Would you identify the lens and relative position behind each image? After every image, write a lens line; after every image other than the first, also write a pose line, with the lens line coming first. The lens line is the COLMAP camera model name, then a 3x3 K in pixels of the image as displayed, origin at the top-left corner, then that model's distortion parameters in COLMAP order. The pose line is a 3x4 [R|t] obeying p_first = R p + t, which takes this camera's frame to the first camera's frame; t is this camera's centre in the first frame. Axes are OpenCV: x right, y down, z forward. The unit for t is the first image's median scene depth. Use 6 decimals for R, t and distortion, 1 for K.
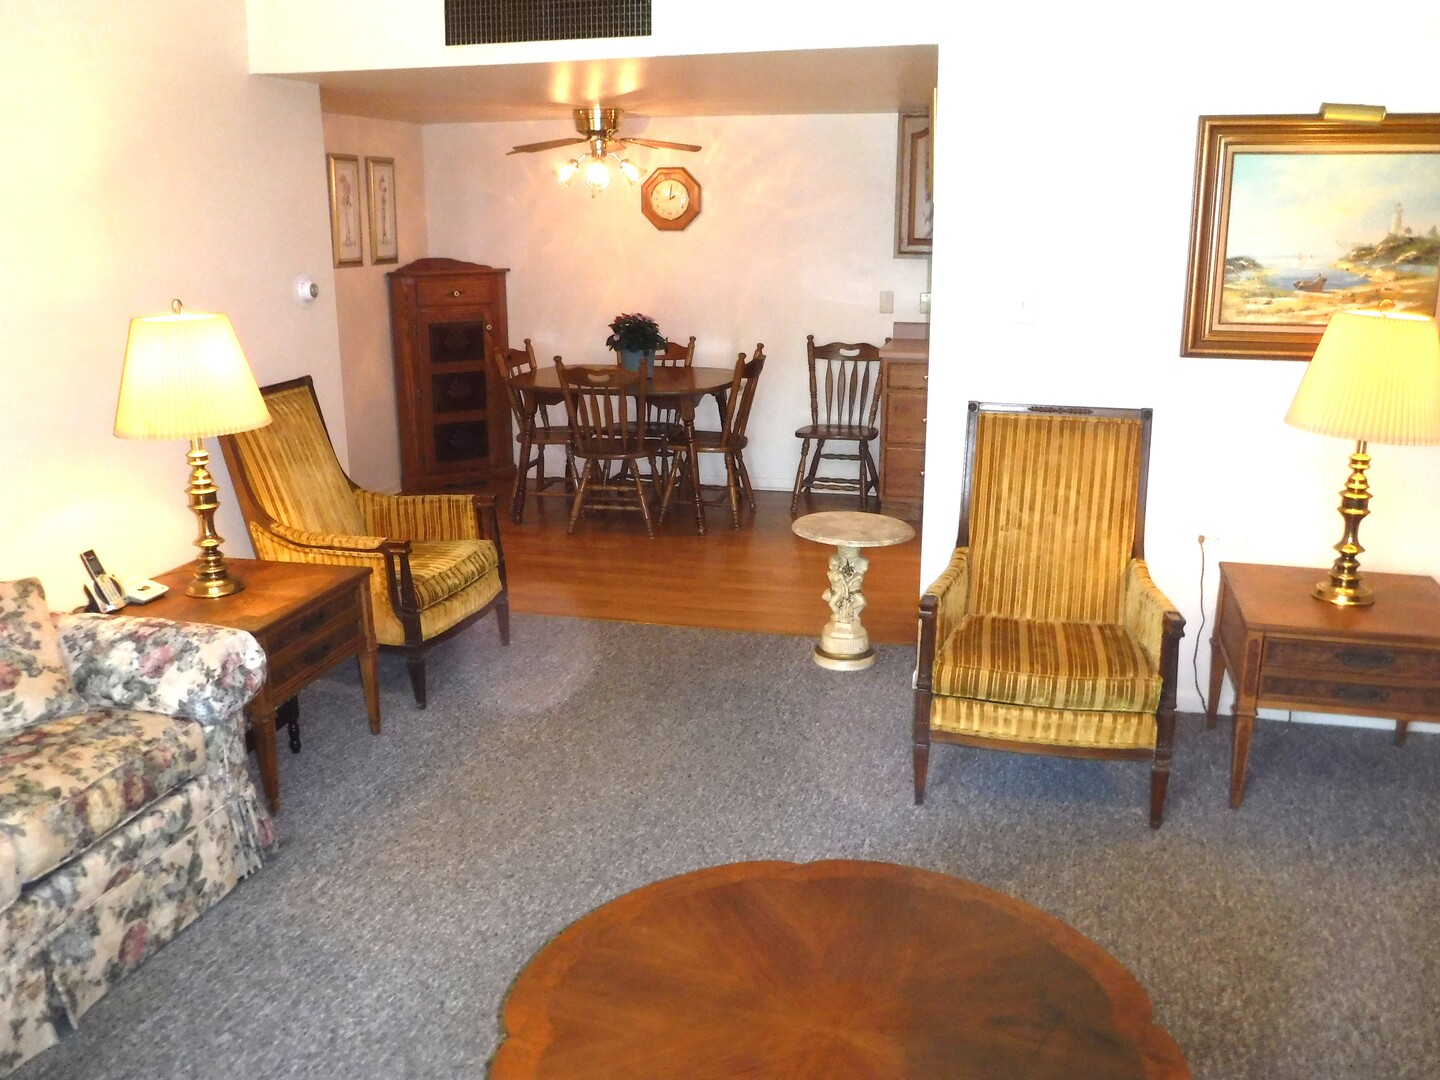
lens RADIAL K [[1209.9, 0, 714.1], [0, 1209.9, 535.4], [0, 0, 1]] dist [-0.066613, 0.022517]
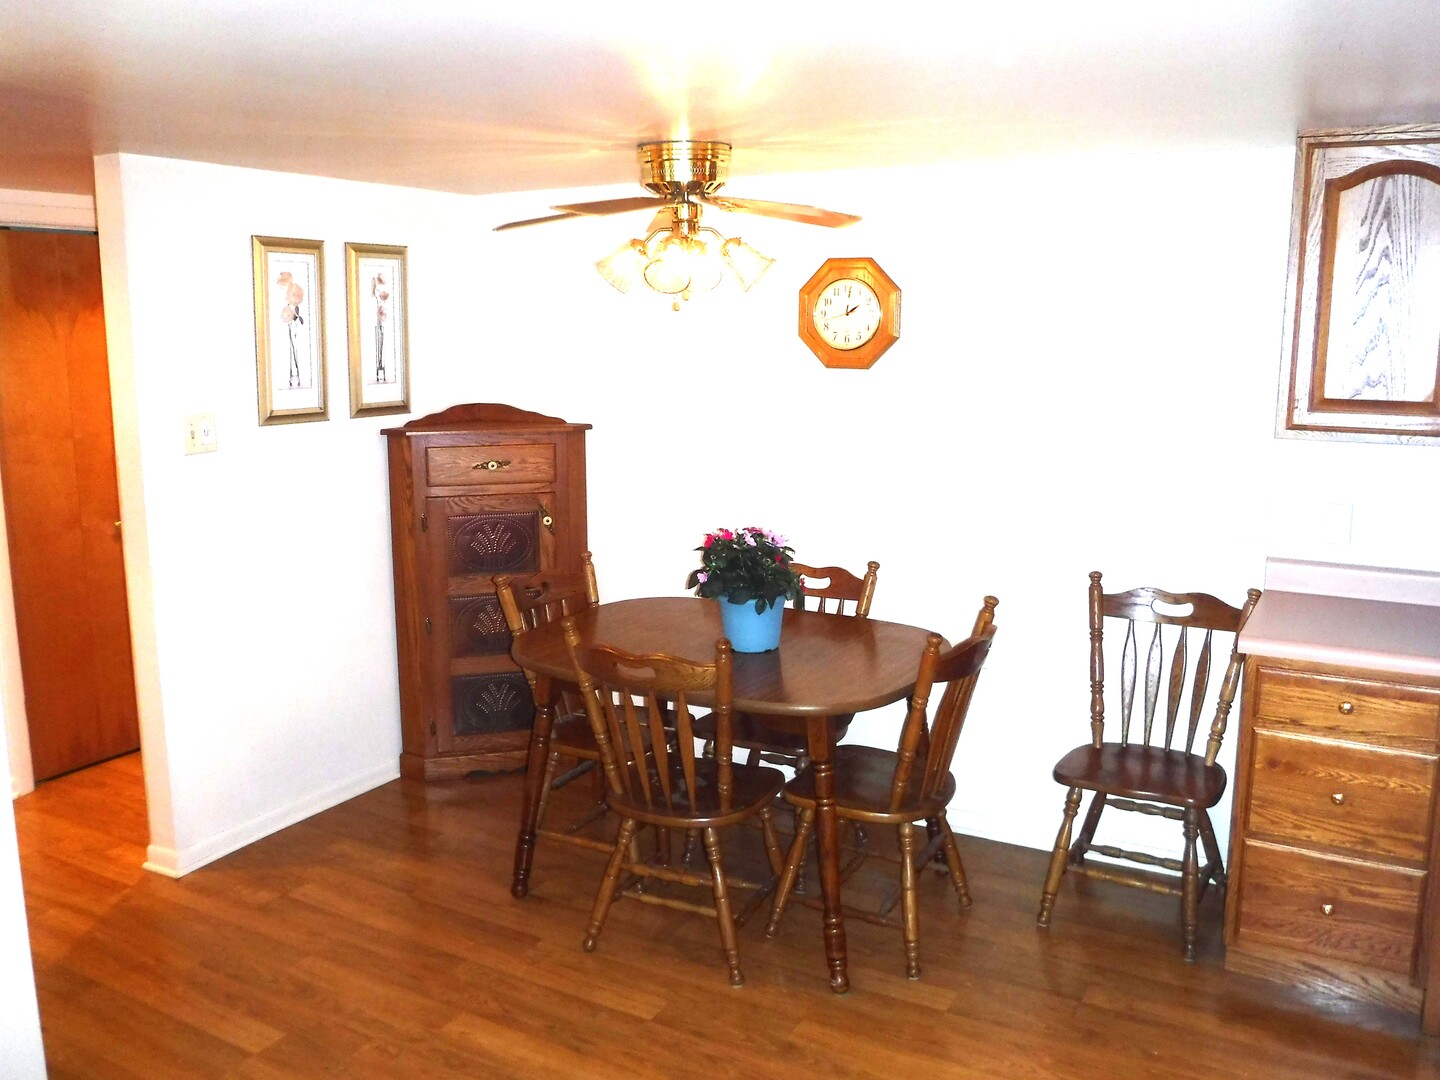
lens RADIAL K [[1209.9, 0, 728.0], [0, 1209.9, 534.5], [0, 0, 1]] dist [-0.066613, 0.022517]
pose [[0.970256, 0.046667, -0.237540, 0.047978], [-0.068915, 0.993889, -0.086232, -0.126095], [0.232064, 0.100037, 0.967543, 0.456944]]
